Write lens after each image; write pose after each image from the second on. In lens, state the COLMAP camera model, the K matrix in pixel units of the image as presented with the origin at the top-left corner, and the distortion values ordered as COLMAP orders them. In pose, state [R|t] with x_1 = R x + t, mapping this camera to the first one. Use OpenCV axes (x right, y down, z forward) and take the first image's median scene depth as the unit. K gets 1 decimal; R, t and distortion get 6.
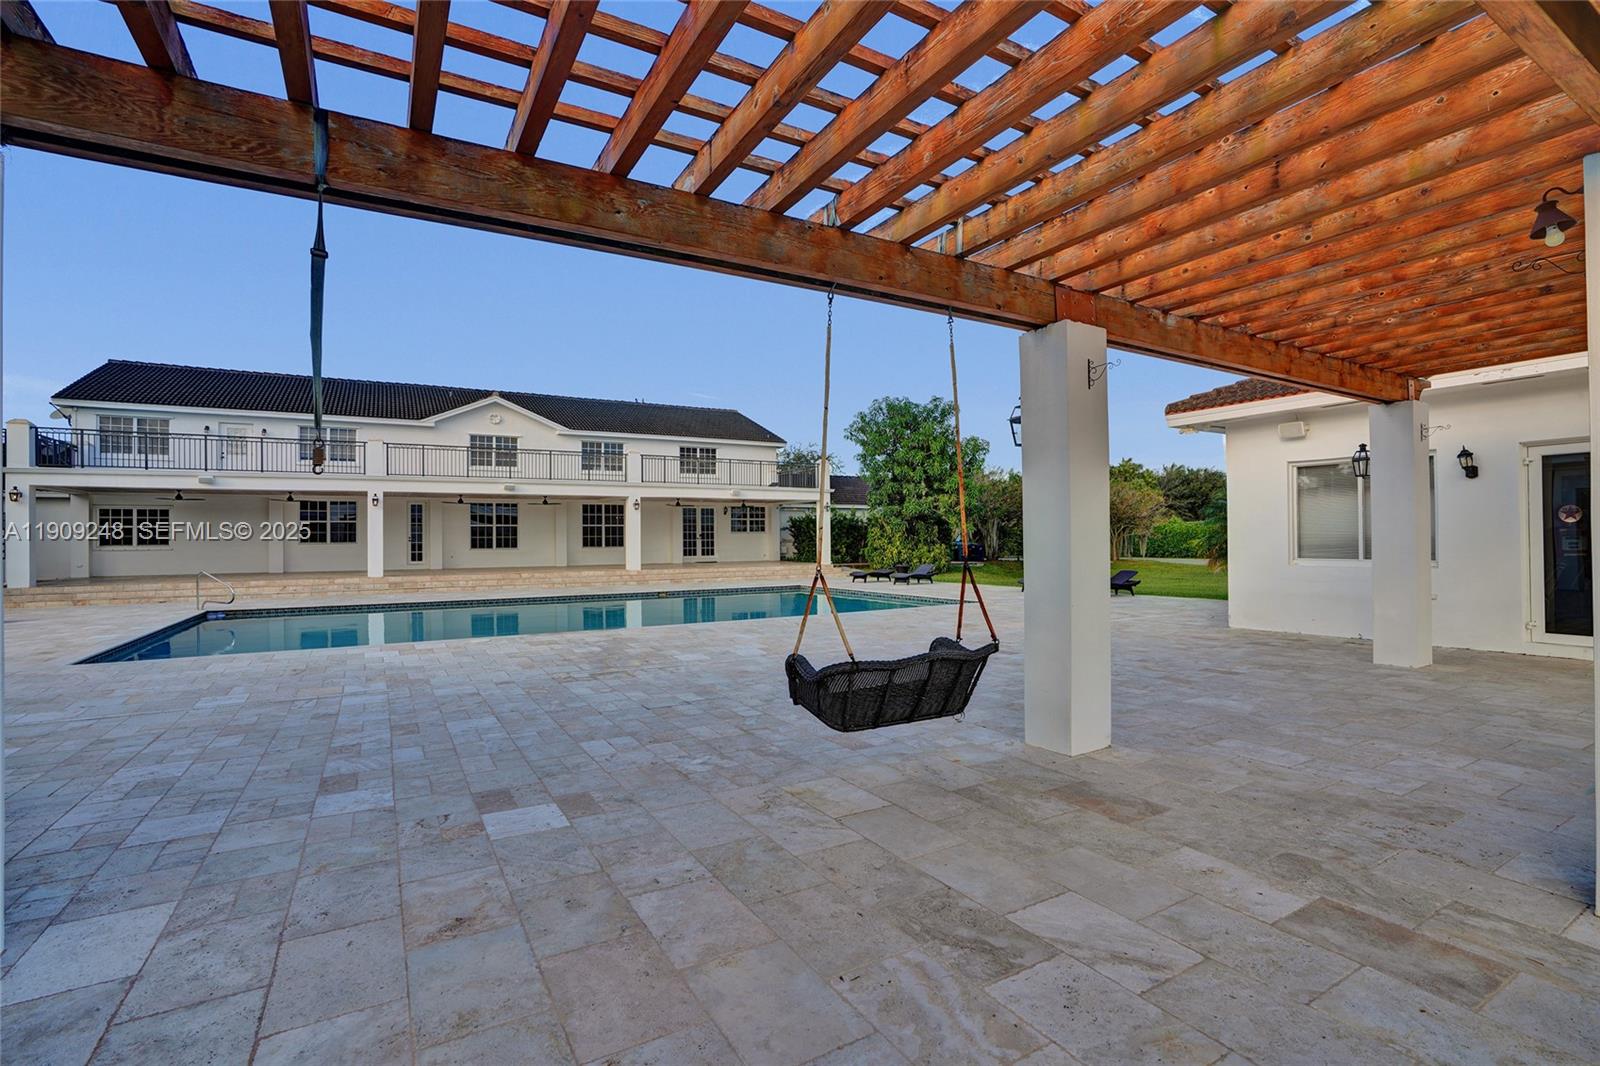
lens RADIAL K [[741.3, 0, 800.0], [0, 741.3, 533.0], [0, 0, 1]] dist [-0.002422, 0.000264]
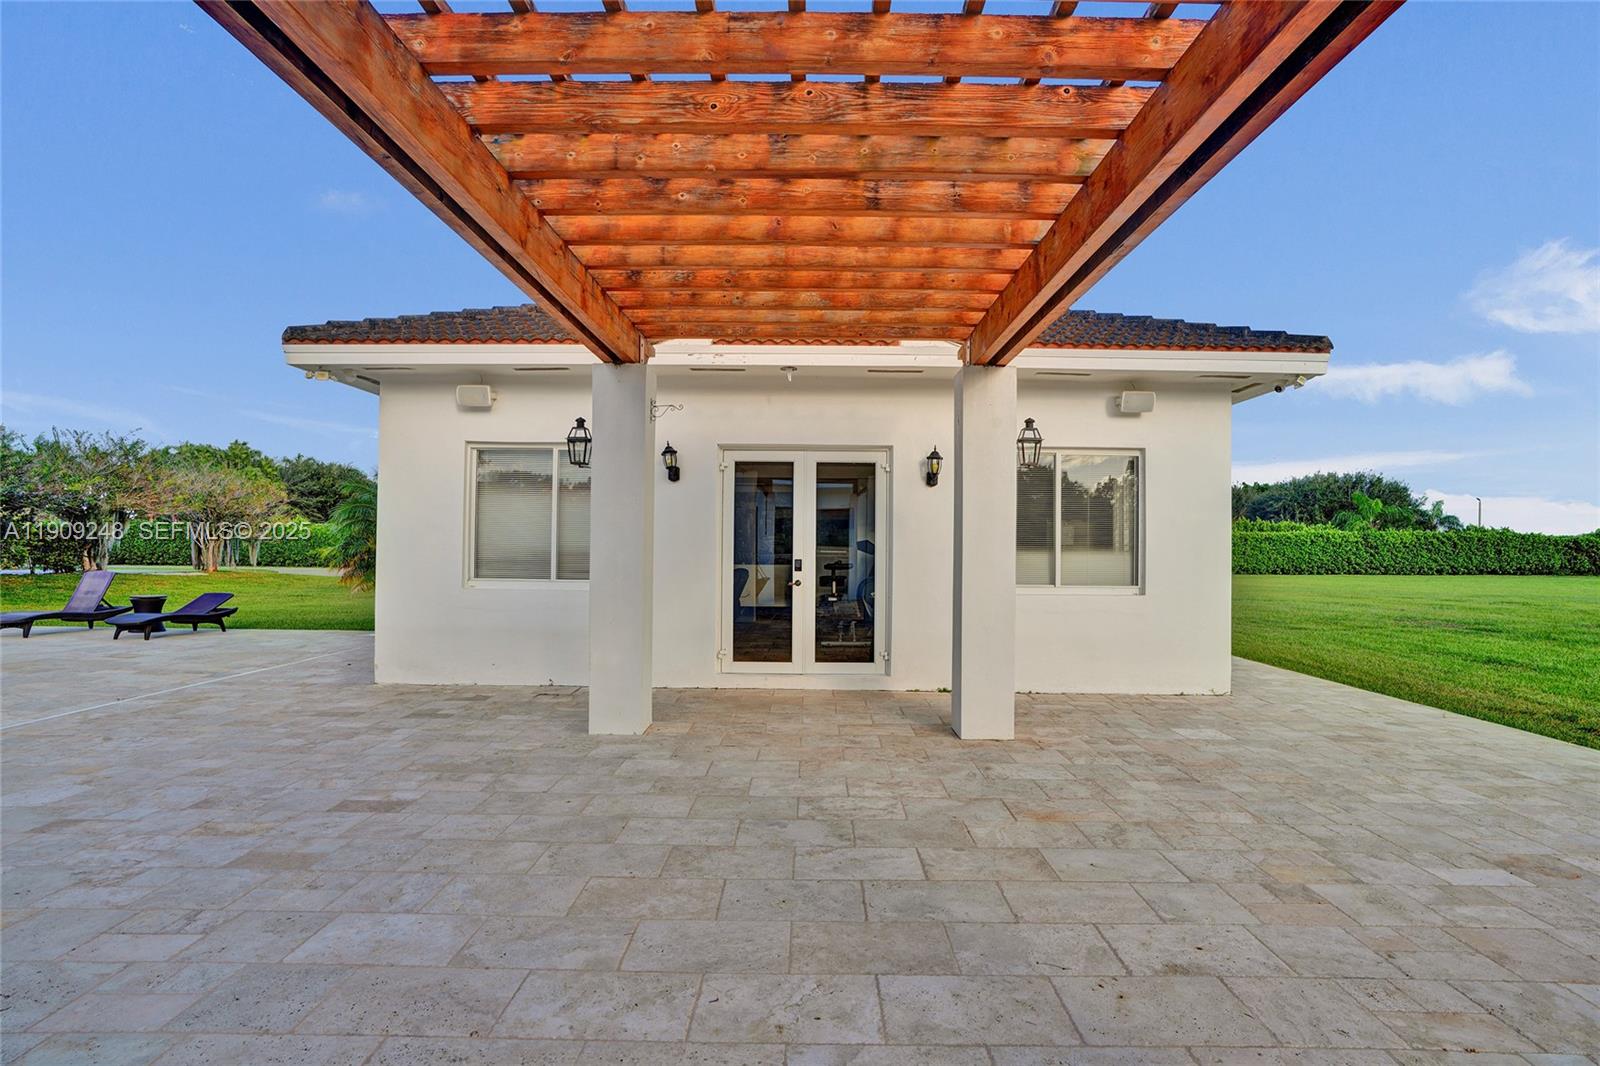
lens RADIAL K [[778.0, 0, 800.0], [0, 778.0, 533.0], [0, 0, 1]] dist [-0.000800, 0.000185]
pose [[0.506805, 0.029006, 0.861573, 0.057695], [-0.024128, 0.999520, -0.019458, -0.000618], [-0.861723, -0.010926, 0.507261, 0.109706]]
